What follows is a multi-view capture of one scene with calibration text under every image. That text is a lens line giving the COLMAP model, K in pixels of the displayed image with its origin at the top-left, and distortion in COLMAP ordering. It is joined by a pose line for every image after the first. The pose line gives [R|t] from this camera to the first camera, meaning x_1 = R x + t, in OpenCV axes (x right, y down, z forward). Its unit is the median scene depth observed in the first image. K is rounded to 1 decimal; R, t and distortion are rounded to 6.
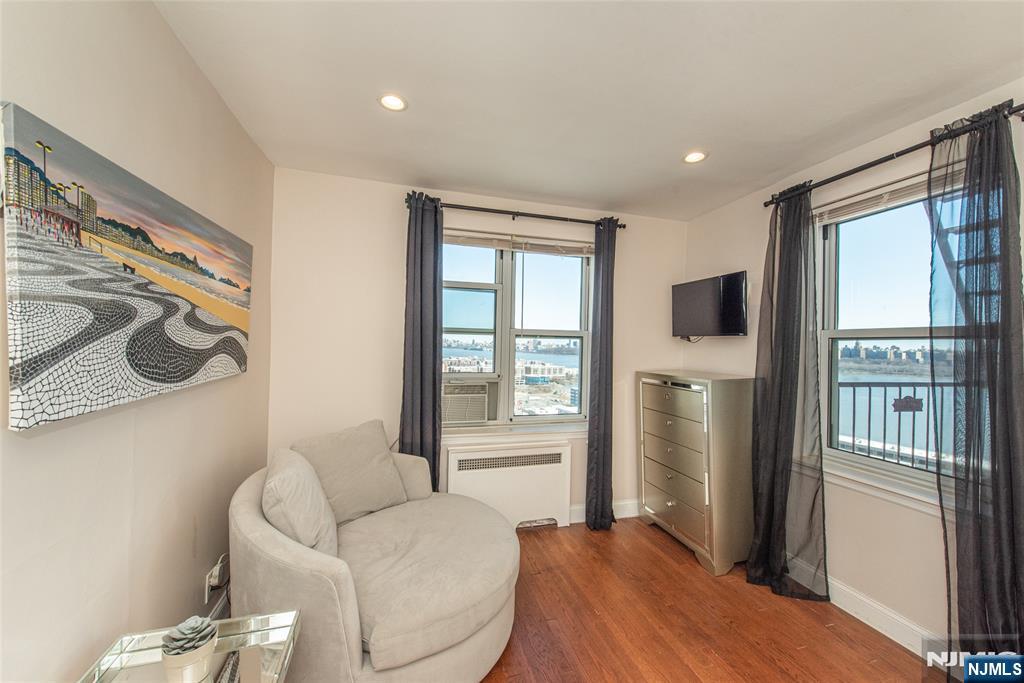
lens RADIAL K [[408.8, 0, 503.3], [0, 408.8, 345.9], [0, 0, 1]] dist [0.012448, -0.003661]
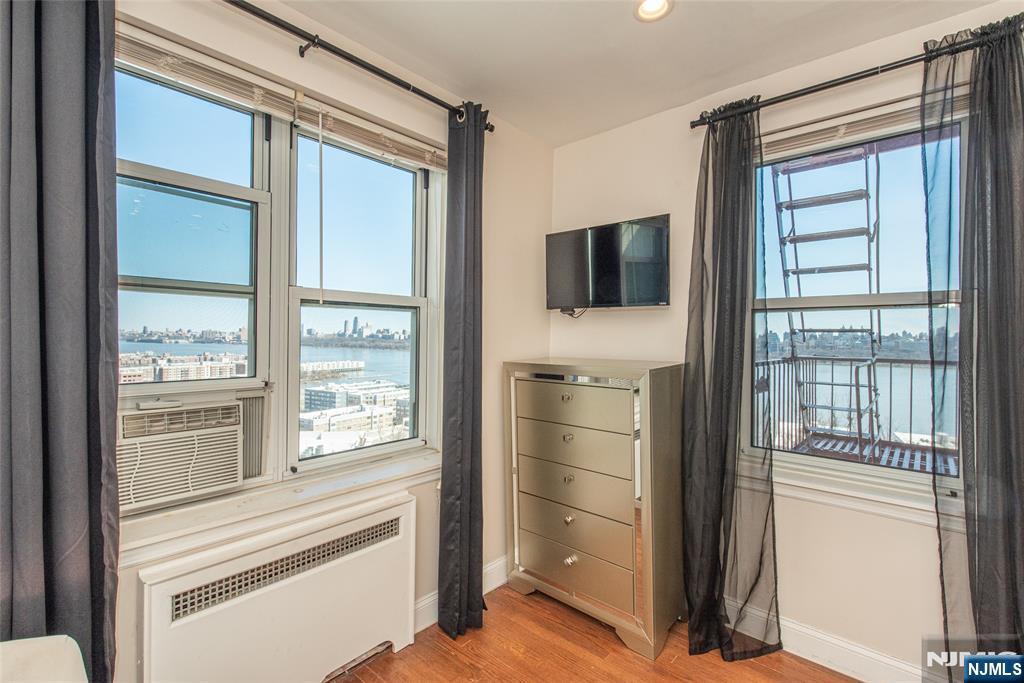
lens RADIAL K [[478.0, 0, 516.1], [0, 478.0, 340.5], [0, 0, 1]] dist [0.003321, -0.001520]
pose [[0.832885, -0.014596, 0.553253, -0.087465], [0.007574, 0.999859, 0.014977, 0.020160], [-0.553394, -0.008284, 0.832879, 0.423540]]
